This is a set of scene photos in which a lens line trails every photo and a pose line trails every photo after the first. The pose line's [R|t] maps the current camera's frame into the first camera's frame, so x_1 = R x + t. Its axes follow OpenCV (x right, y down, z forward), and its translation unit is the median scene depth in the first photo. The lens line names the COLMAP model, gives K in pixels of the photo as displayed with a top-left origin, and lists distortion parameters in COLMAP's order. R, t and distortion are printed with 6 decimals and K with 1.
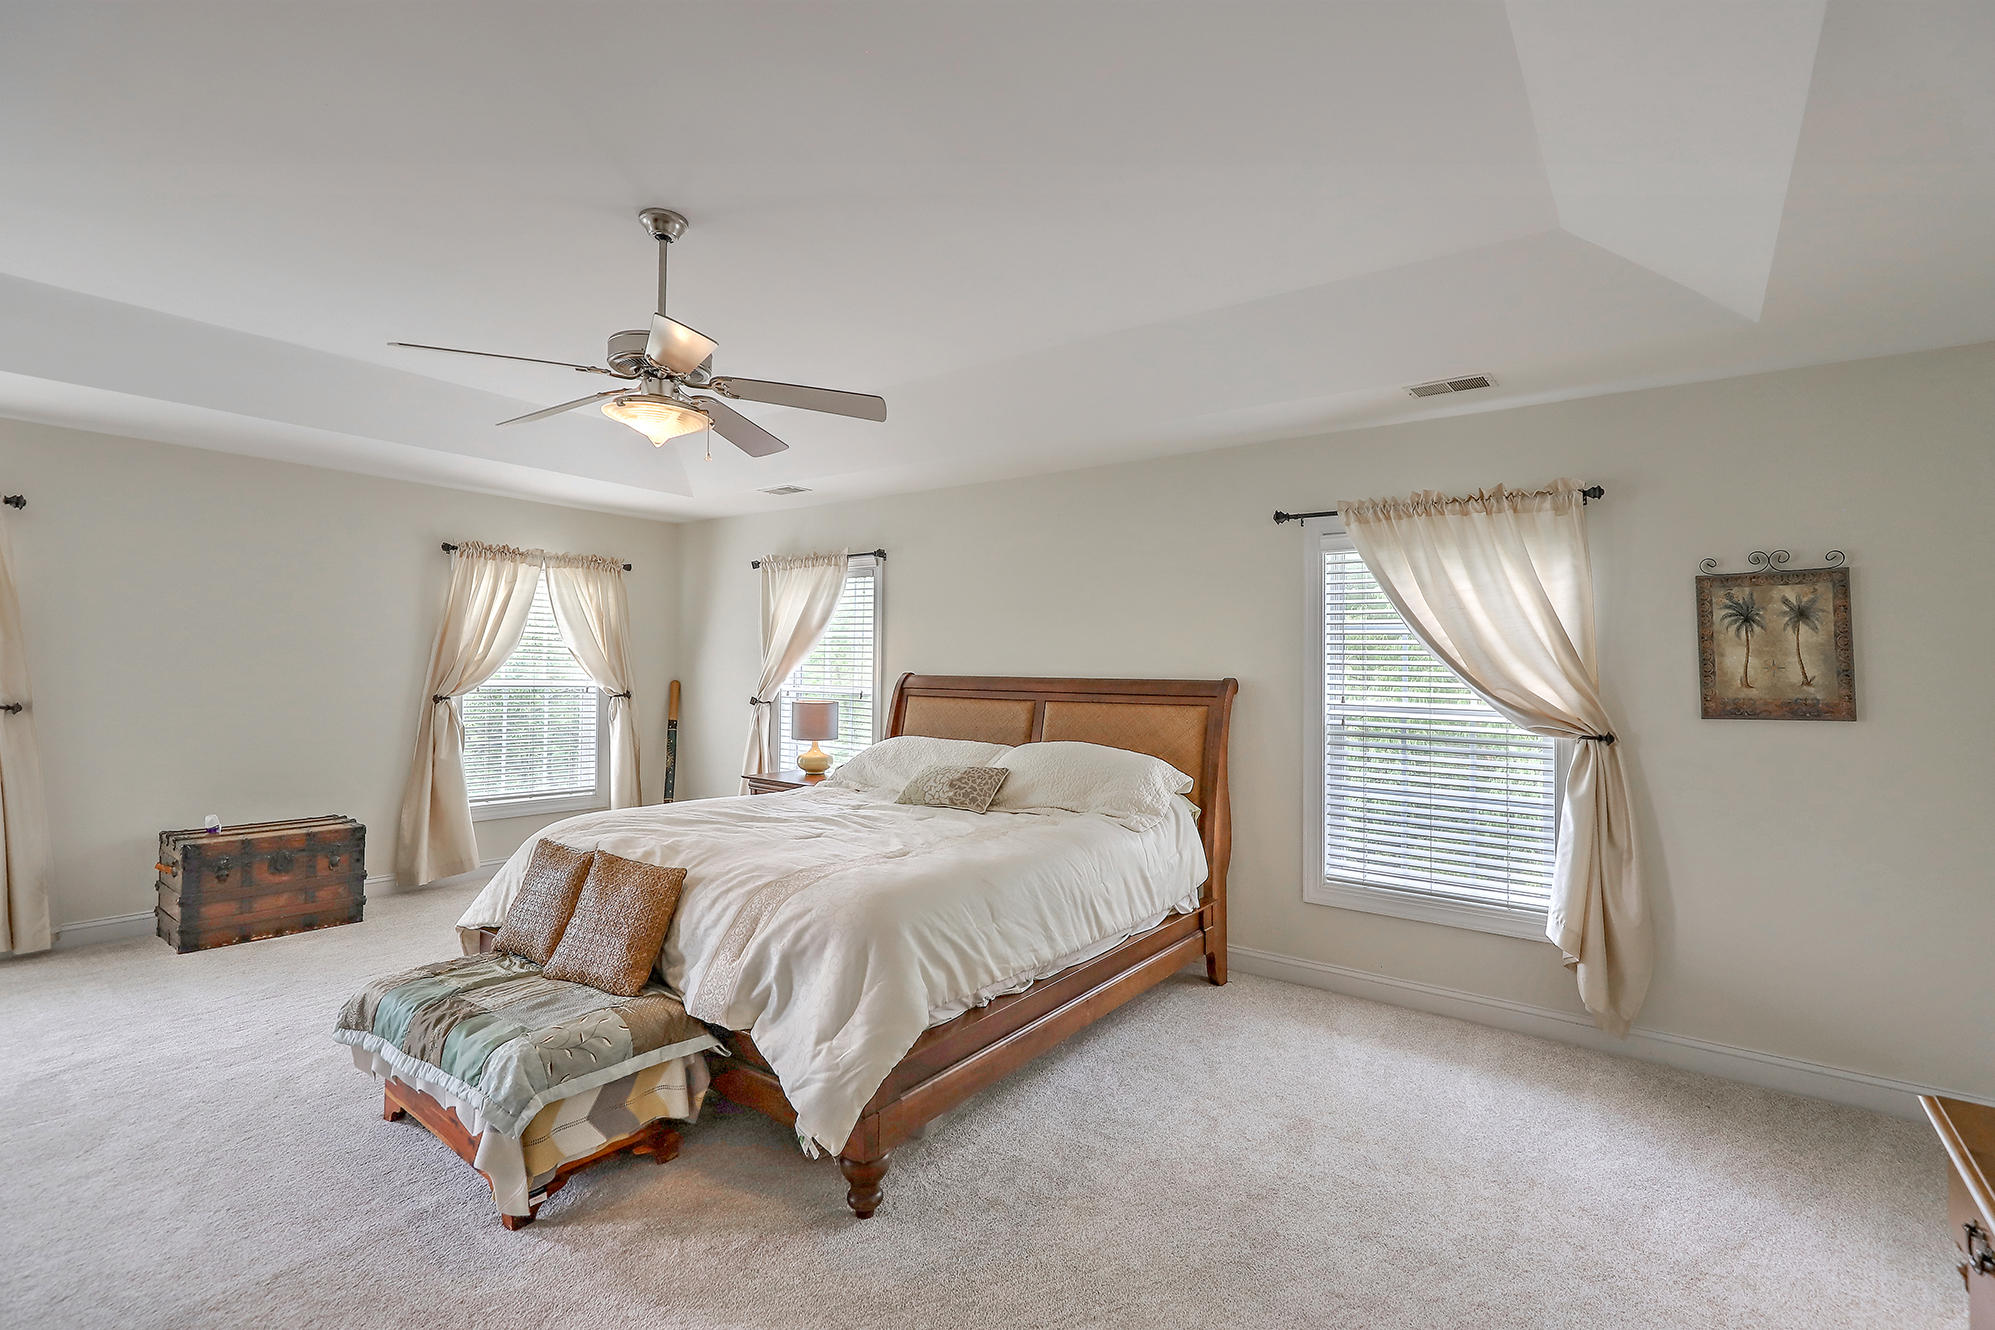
lens RADIAL K [[888.5, 0, 1007.6], [0, 888.5, 667.7], [0, 0, 1]] dist [-0.000909, -0.000102]
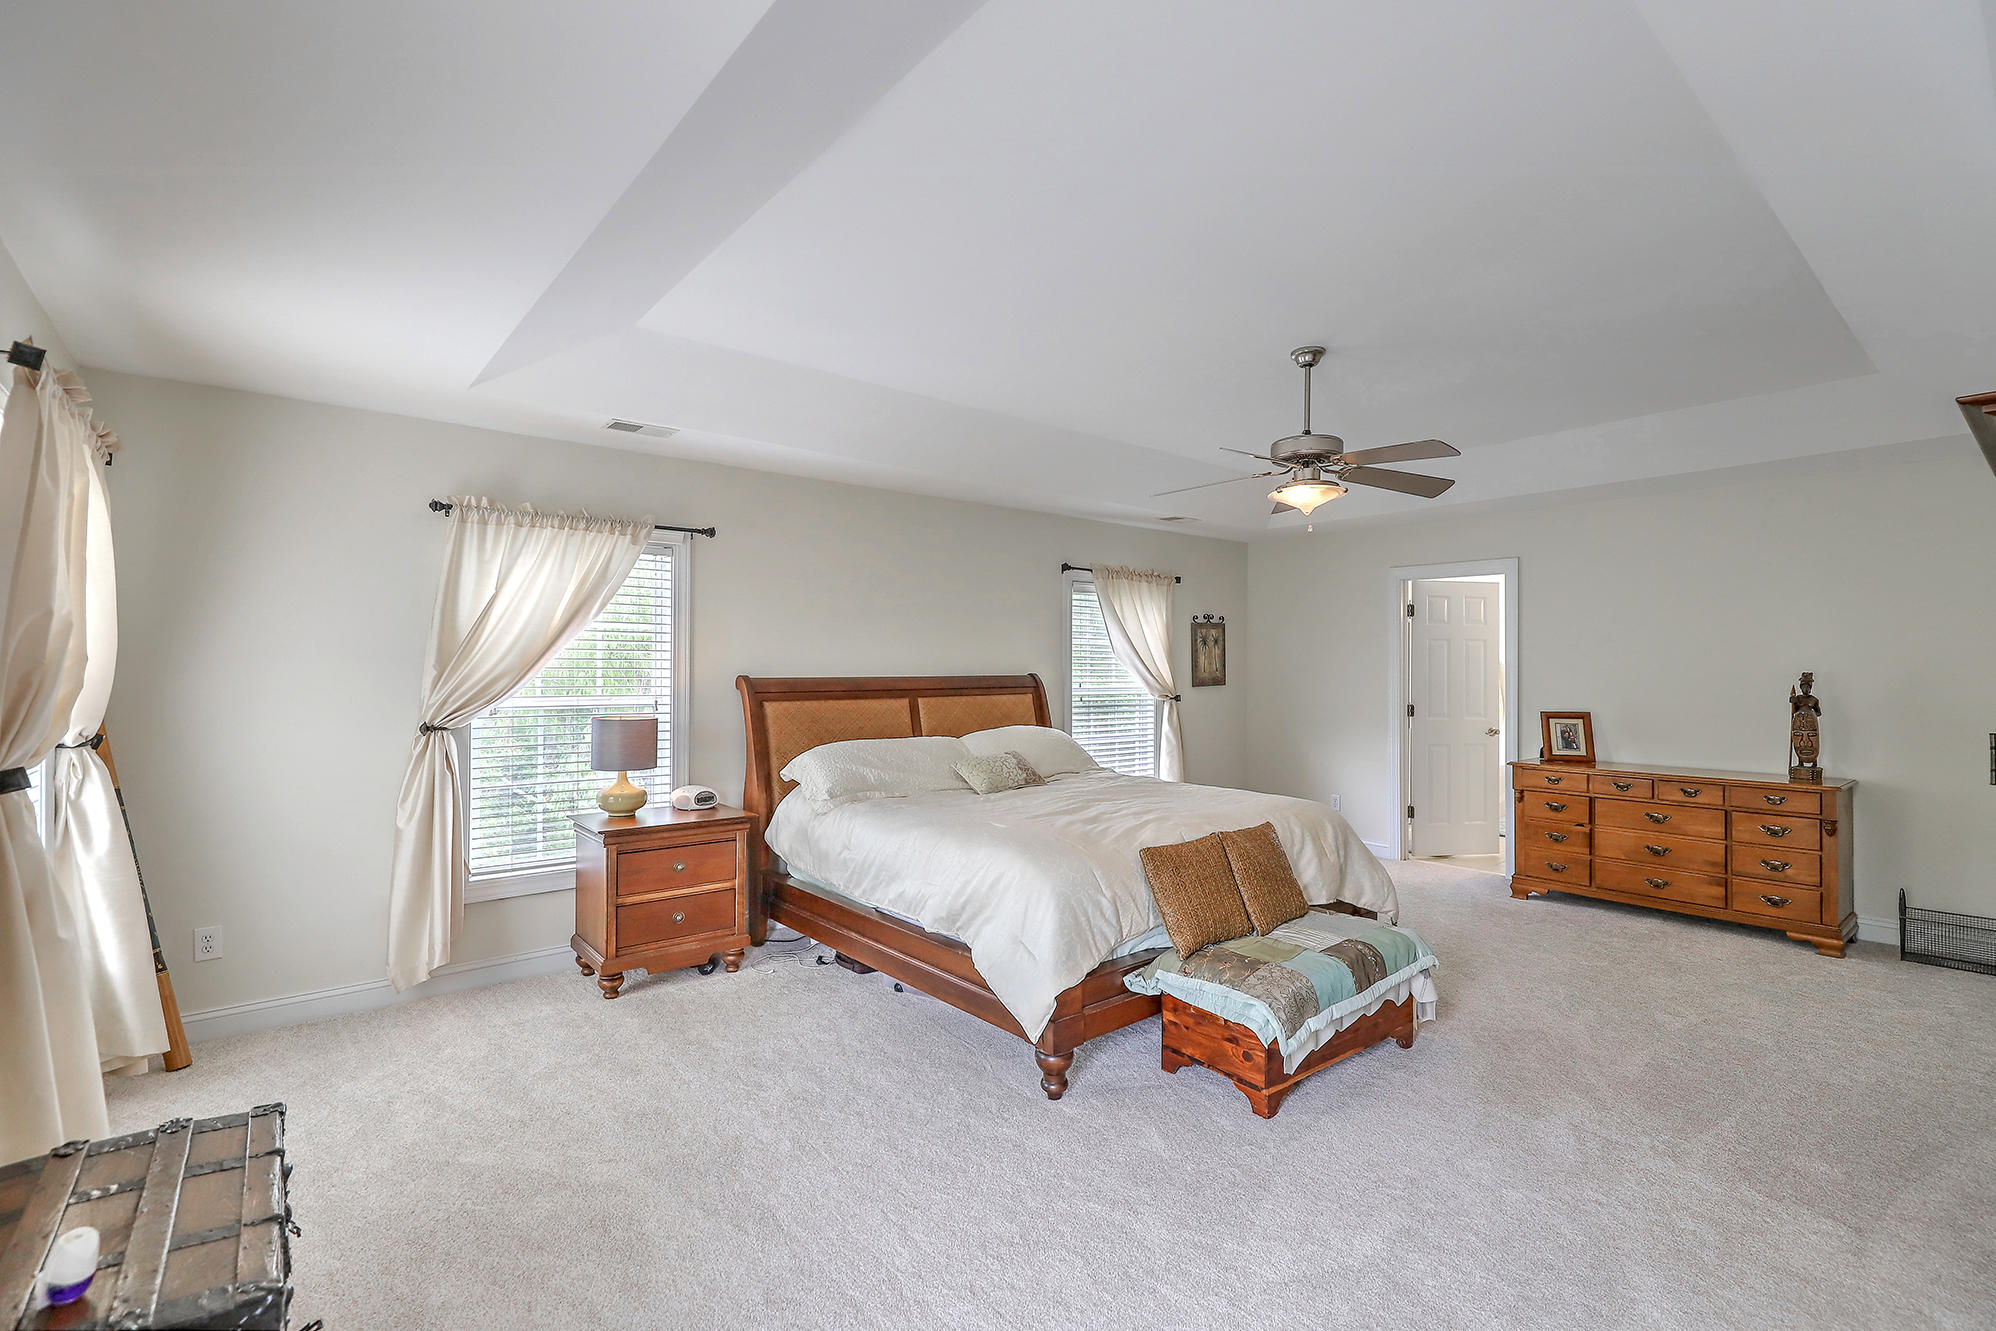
lens RADIAL K [[889.0, 0, 1008.1], [0, 889.0, 668.2], [0, 0, 1]] dist [-0.000909, -0.000102]
pose [[0.251559, -0.010411, 0.967786, -1.369631], [0.007089, 0.999935, 0.008914, -0.011235], [-0.967816, 0.004619, 0.251617, 0.812110]]
